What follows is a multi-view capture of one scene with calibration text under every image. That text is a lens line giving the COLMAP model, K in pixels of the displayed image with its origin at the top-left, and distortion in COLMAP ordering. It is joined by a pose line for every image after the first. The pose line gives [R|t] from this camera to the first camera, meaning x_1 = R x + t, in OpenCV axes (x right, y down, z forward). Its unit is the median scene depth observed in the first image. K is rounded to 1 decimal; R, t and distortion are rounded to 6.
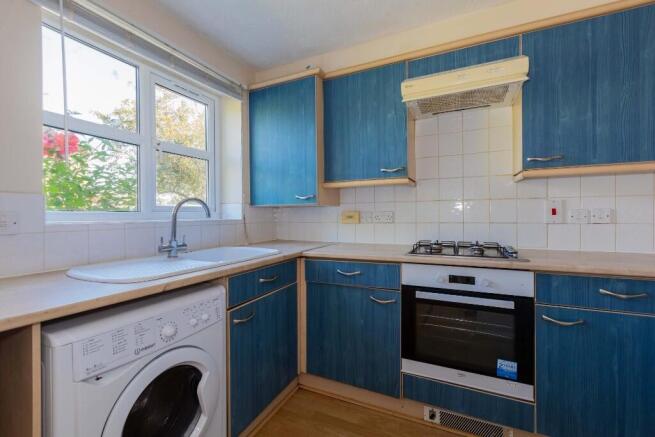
lens RADIAL K [[289.2, 0, 326.1], [0, 289.2, 217.6], [0, 0, 1]] dist [0.003780, 0.001121]
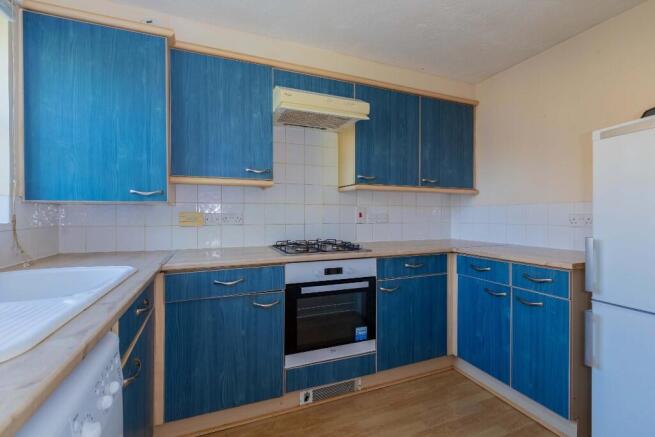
lens RADIAL K [[289.2, 0, 326.3], [0, 289.2, 218.0], [0, 0, 1]] dist [0.003780, 0.001121]
pose [[0.678059, 0.002020, 0.735005, -0.395339], [0.003121, 0.999979, -0.005628, 0.001411], [-0.735001, 0.006110, 0.678039, 0.187275]]
